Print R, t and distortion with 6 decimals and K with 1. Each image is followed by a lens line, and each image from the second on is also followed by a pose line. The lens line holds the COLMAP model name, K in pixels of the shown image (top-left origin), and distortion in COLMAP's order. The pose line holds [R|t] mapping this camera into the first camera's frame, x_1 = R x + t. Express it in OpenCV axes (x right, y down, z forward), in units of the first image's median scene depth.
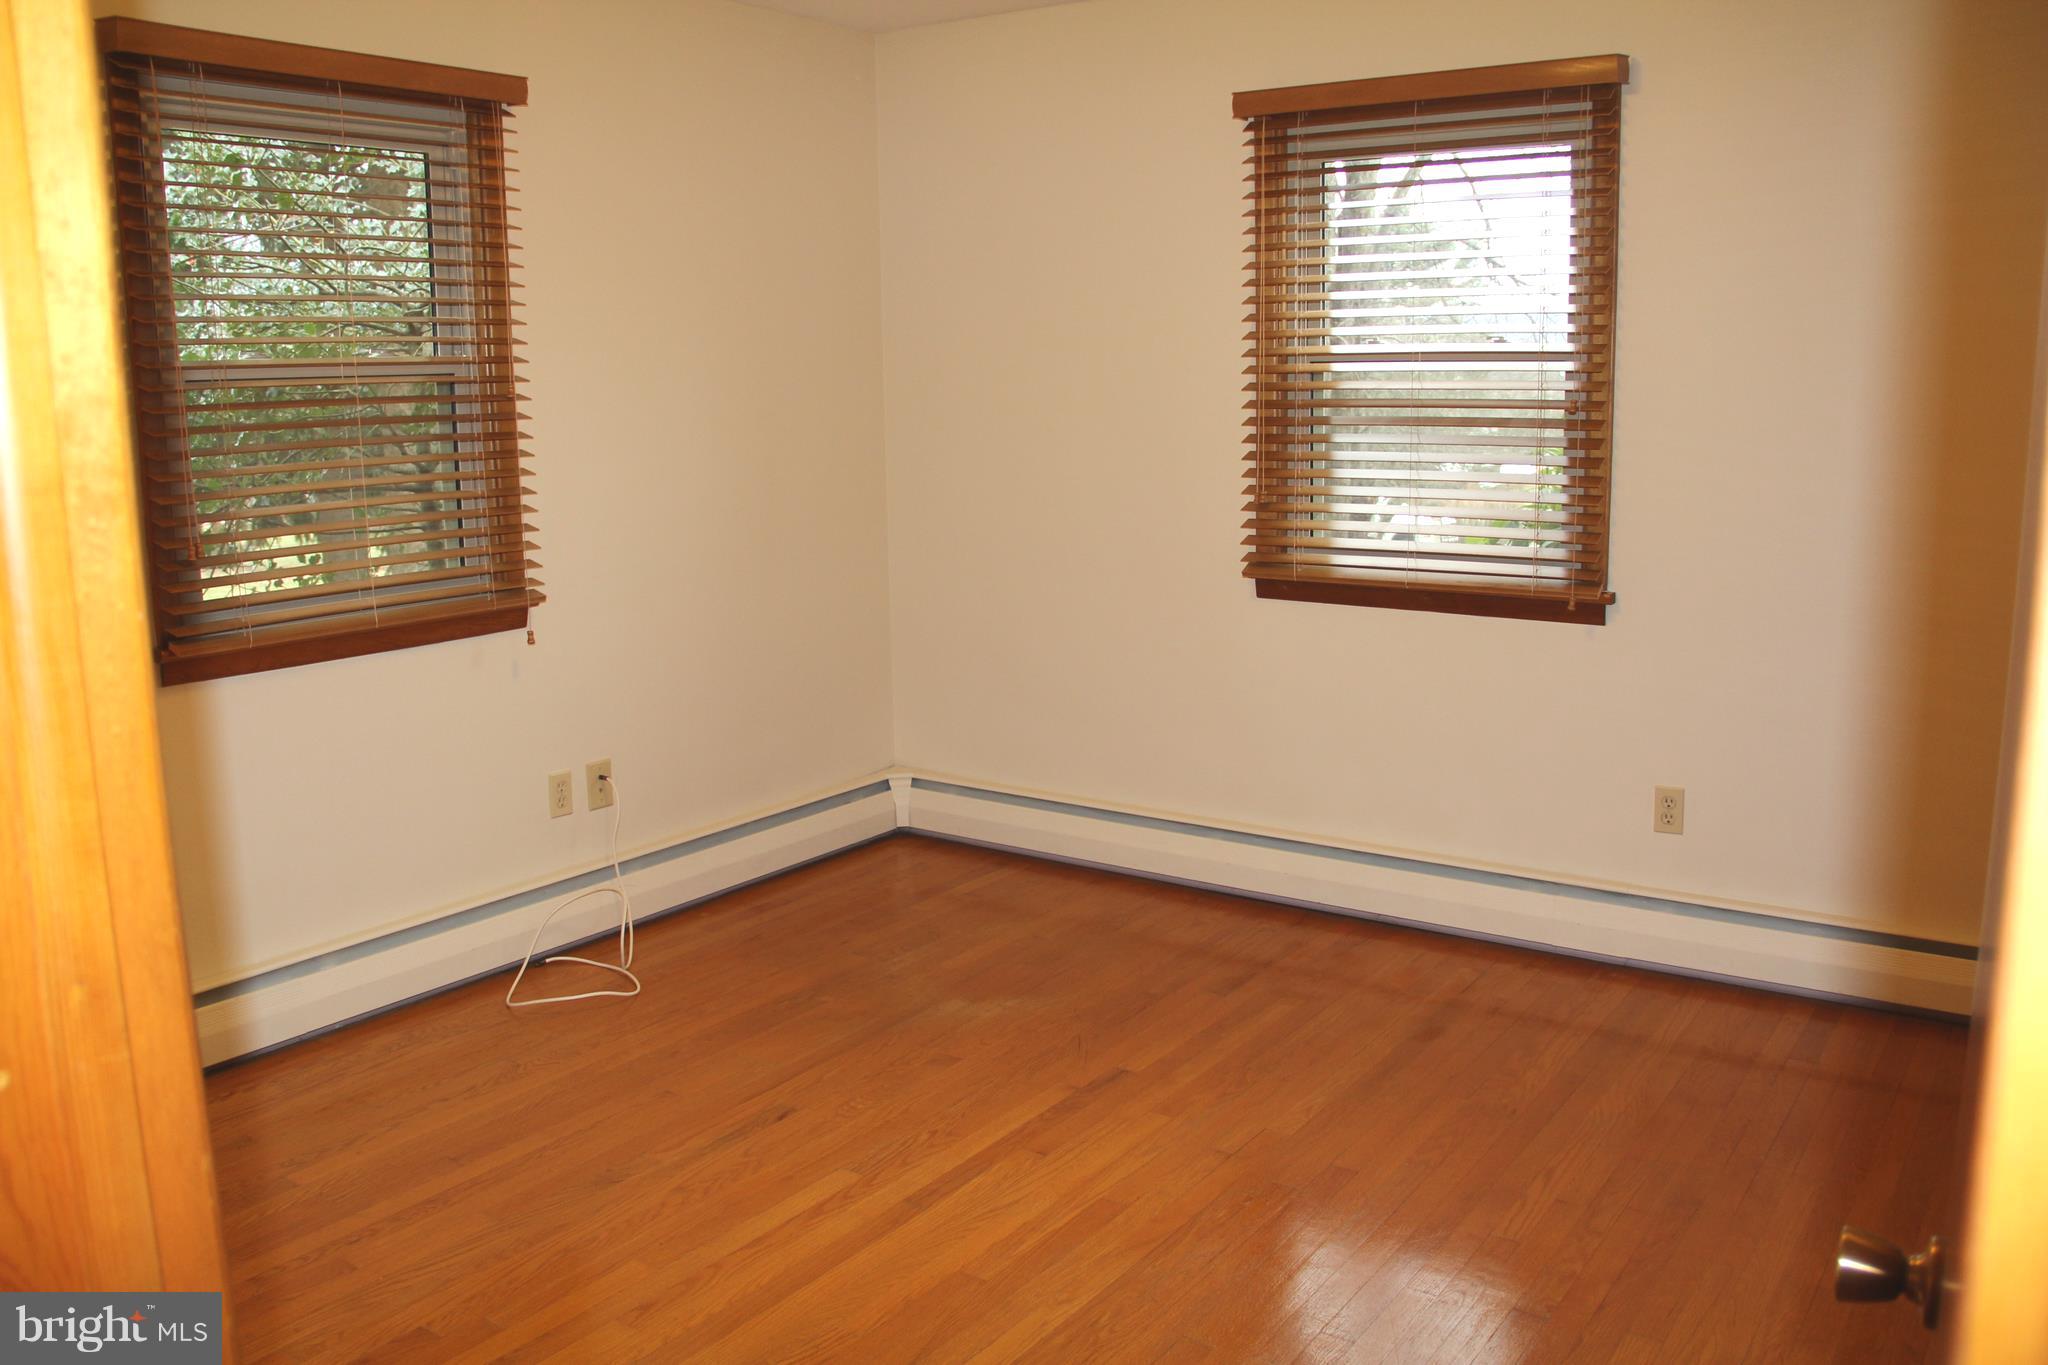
lens RADIAL K [[1724.7, 0, 1033.4], [0, 1724.7, 715.0], [0, 0, 1]] dist [-0.189477, 0.145298]
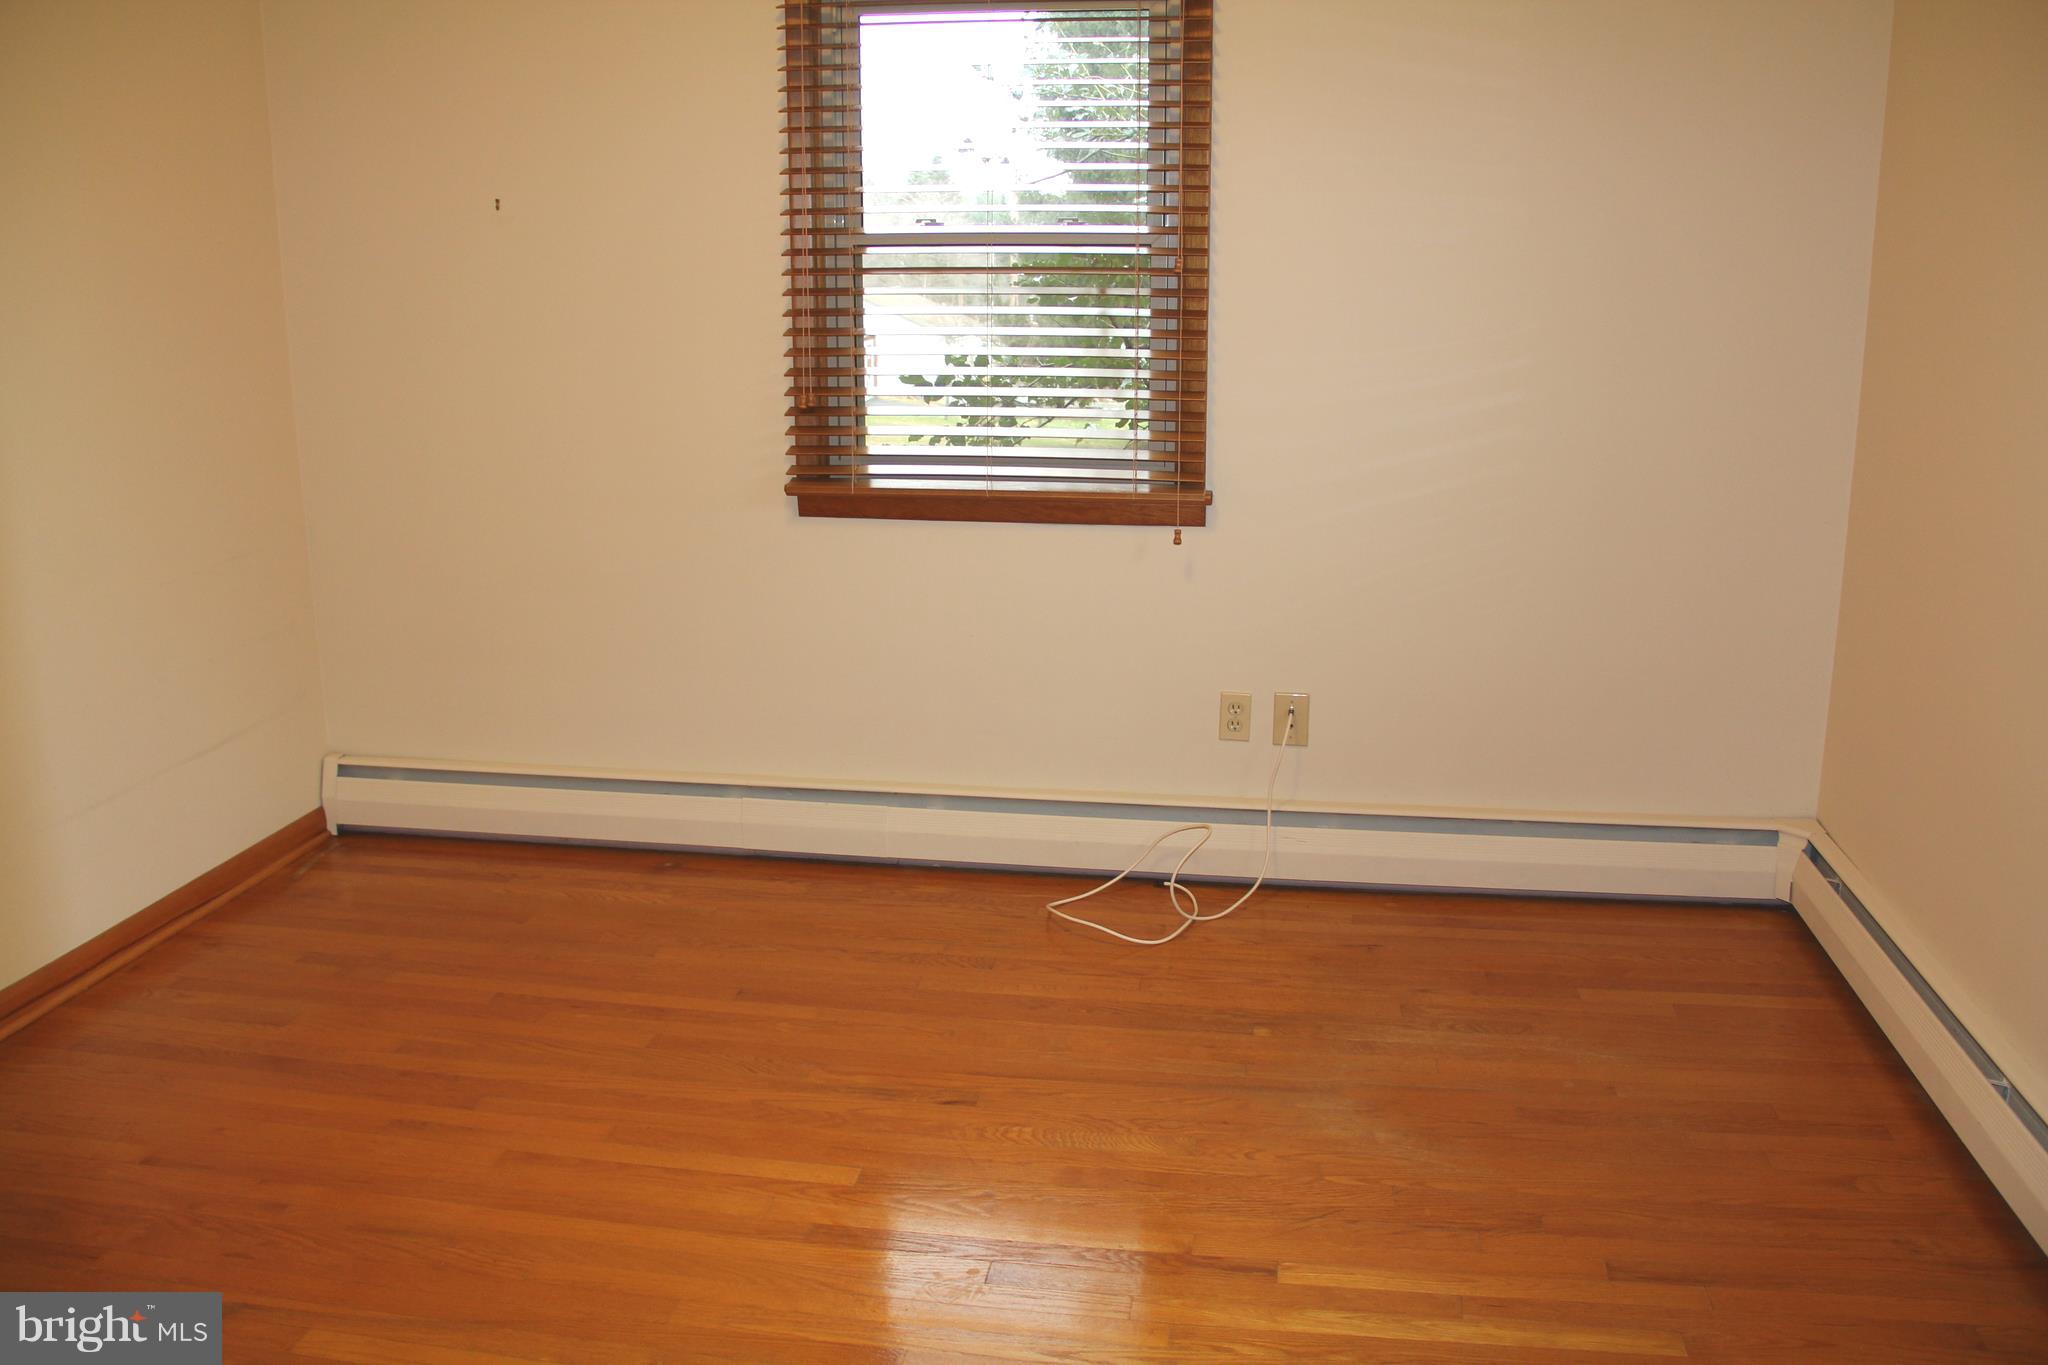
lens RADIAL K [[1724.7, 0, 1033.4], [0, 1724.7, 715.0], [0, 0, 1]] dist [-0.189477, 0.145298]
pose [[0.426810, 0.251361, -0.868706, 0.501798], [-0.180168, 0.964974, 0.190697, -0.116353], [0.886213, 0.075122, 0.457147, 0.514240]]
